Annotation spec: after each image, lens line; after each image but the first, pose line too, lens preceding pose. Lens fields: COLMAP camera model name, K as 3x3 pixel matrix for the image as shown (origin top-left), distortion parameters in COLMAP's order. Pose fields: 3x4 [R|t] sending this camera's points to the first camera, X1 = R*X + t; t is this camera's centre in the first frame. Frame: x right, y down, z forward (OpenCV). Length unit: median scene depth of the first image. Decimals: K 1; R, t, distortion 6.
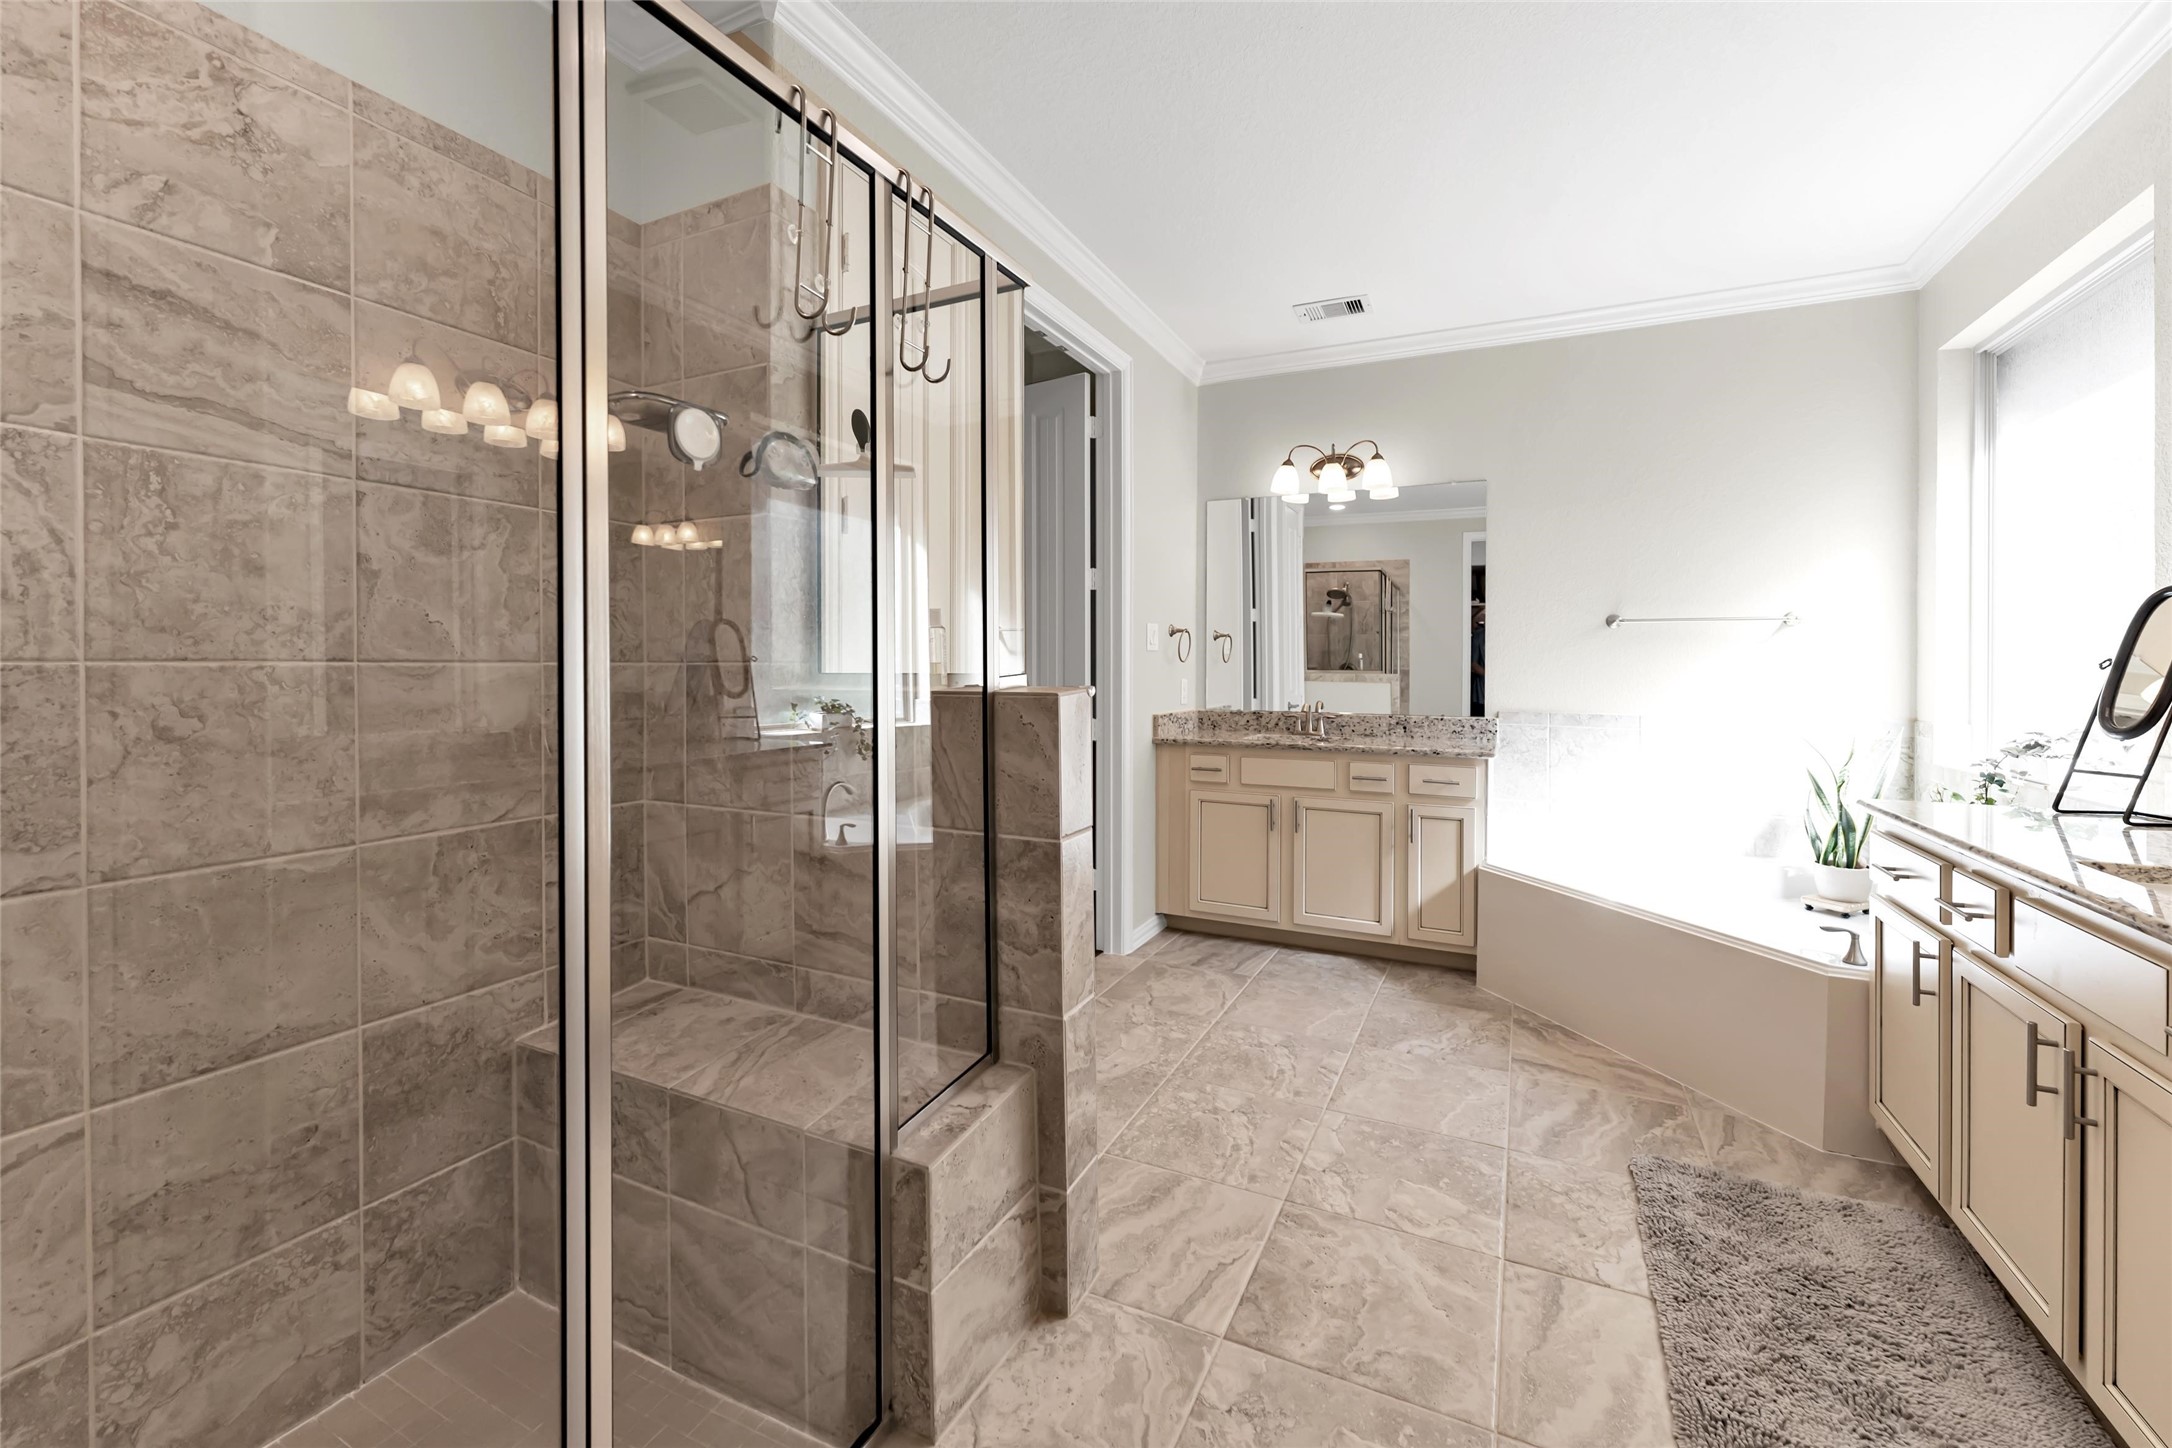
lens RADIAL K [[882.4, 0, 1086.5], [0, 882.4, 676.6], [0, 0, 1]] dist [-0.000204, -0.000013]
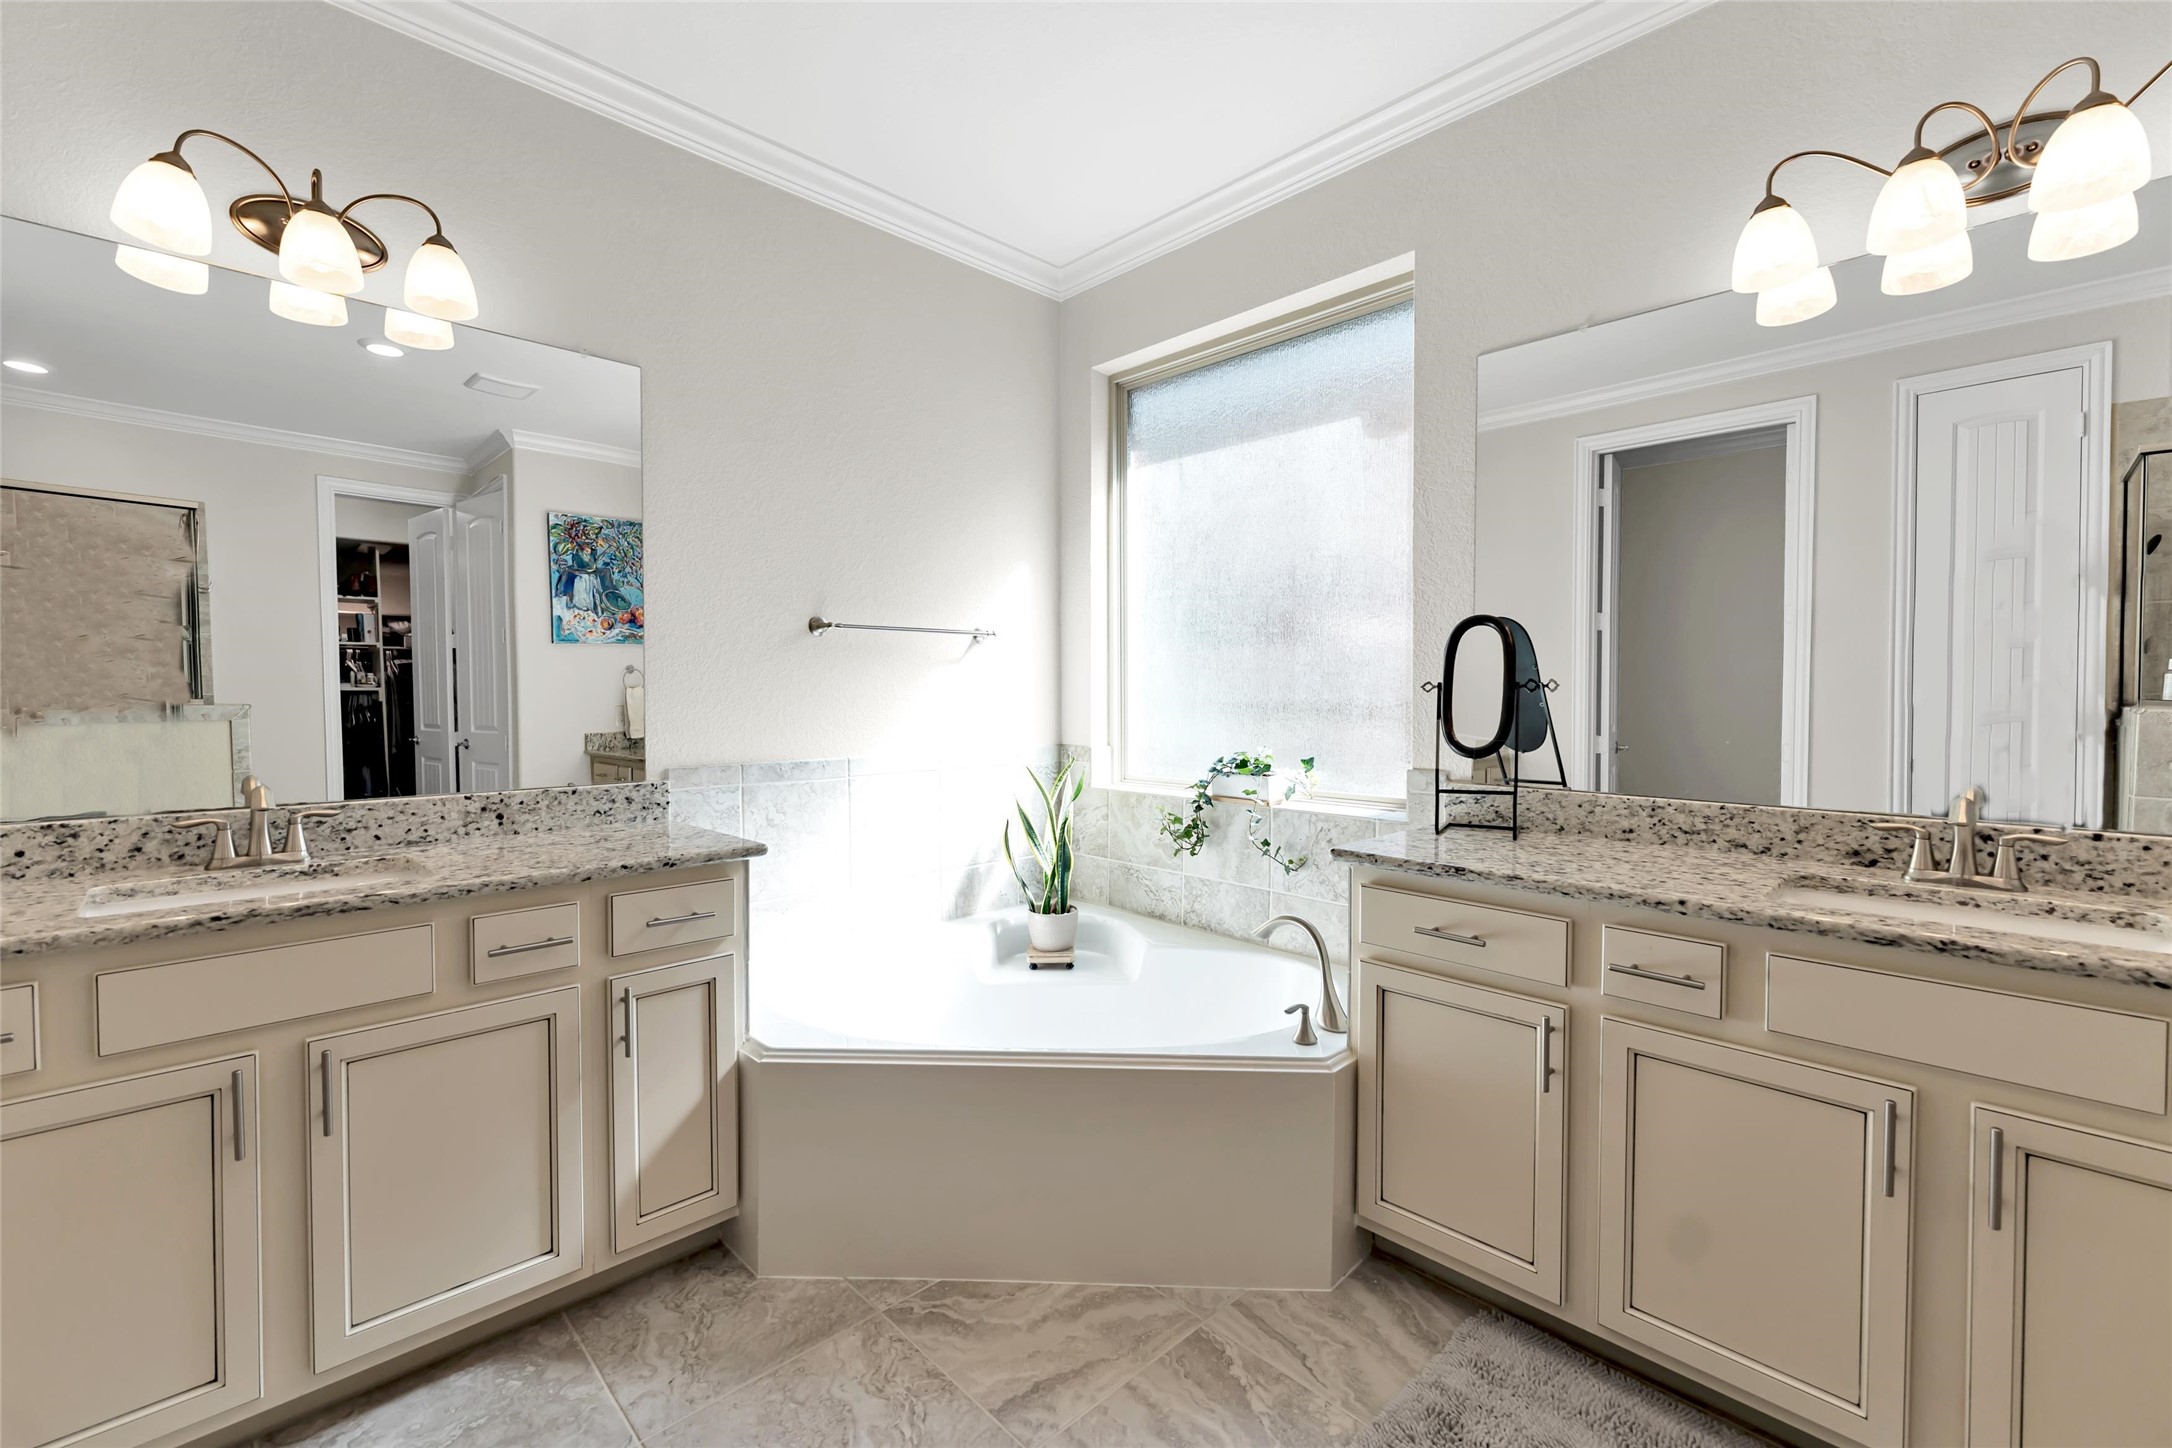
lens RADIAL K [[933.2, 0, 1084.0], [0, 933.2, 709.1], [0, 0, 1]] dist [-0.001346, -0.000269]
pose [[0.342458, -0.023874, 0.939230, -0.022994], [0.013623, 0.999698, 0.020444, -0.010349], [-0.939434, 0.005794, 0.342680, 0.598106]]
